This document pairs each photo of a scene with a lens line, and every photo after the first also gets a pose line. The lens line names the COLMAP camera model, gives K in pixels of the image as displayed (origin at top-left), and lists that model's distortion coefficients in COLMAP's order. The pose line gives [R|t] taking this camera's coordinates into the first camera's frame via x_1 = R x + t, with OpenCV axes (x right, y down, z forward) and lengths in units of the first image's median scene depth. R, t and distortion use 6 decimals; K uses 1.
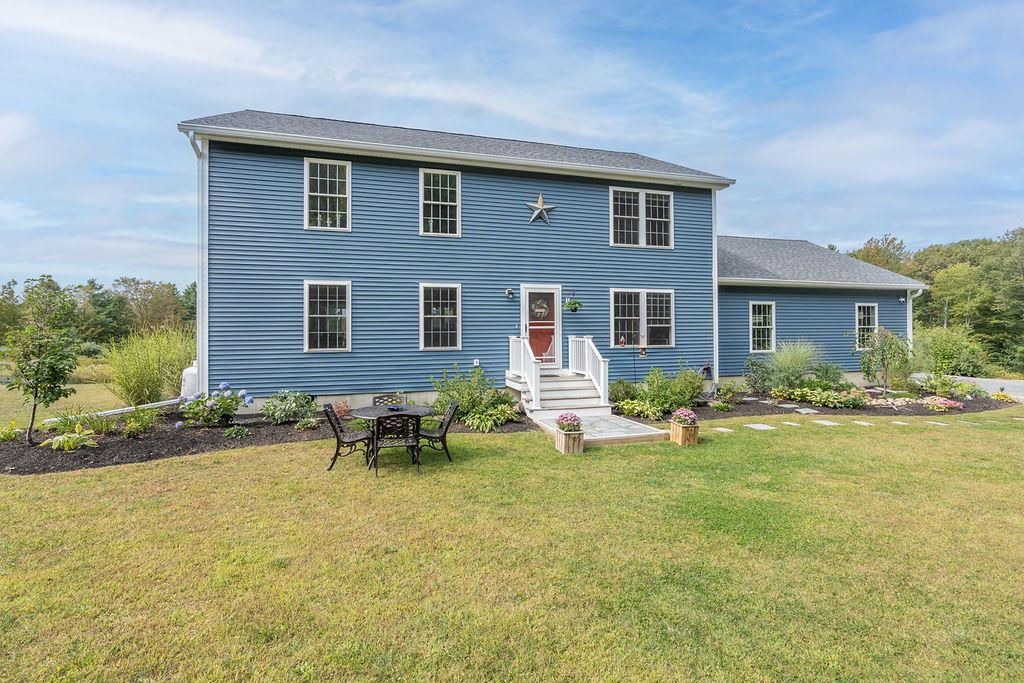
lens RADIAL K [[435.7, 0, 505.6], [0, 435.7, 336.3], [0, 0, 1]] dist [-0.008112, -0.000266]
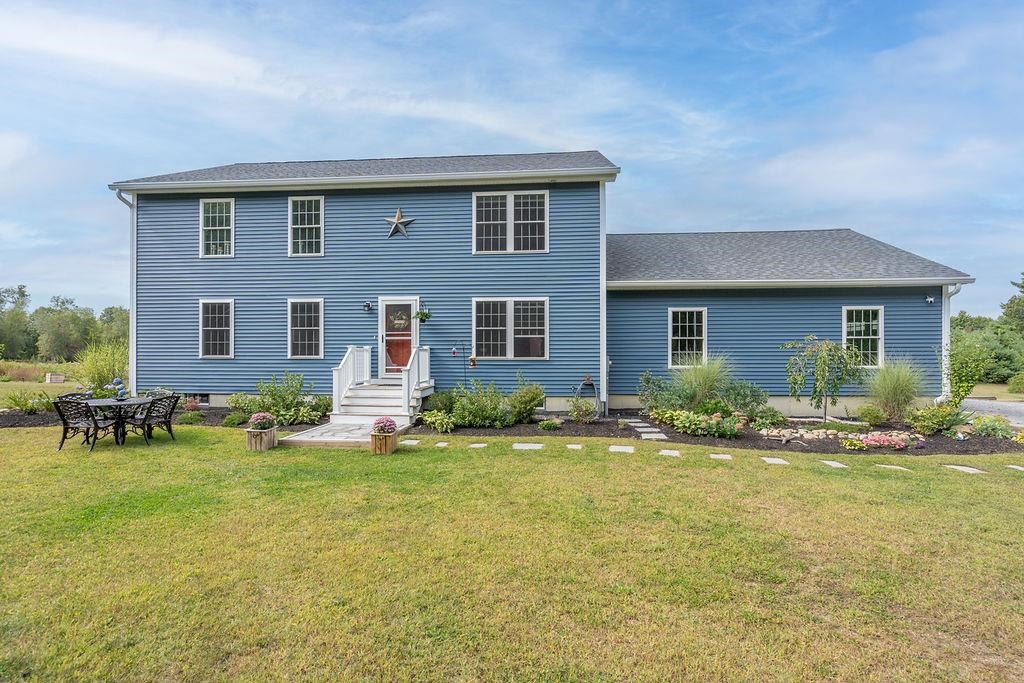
lens RADIAL K [[410.8, 0, 512.5], [0, 410.8, 351.0], [0, 0, 1]] dist [-0.000684, 0.000237]
pose [[0.944487, 0.010914, -0.328367, 0.627370], [-0.006882, 0.999886, 0.013439, -0.004606], [0.328476, -0.010434, 0.944455, 0.161517]]
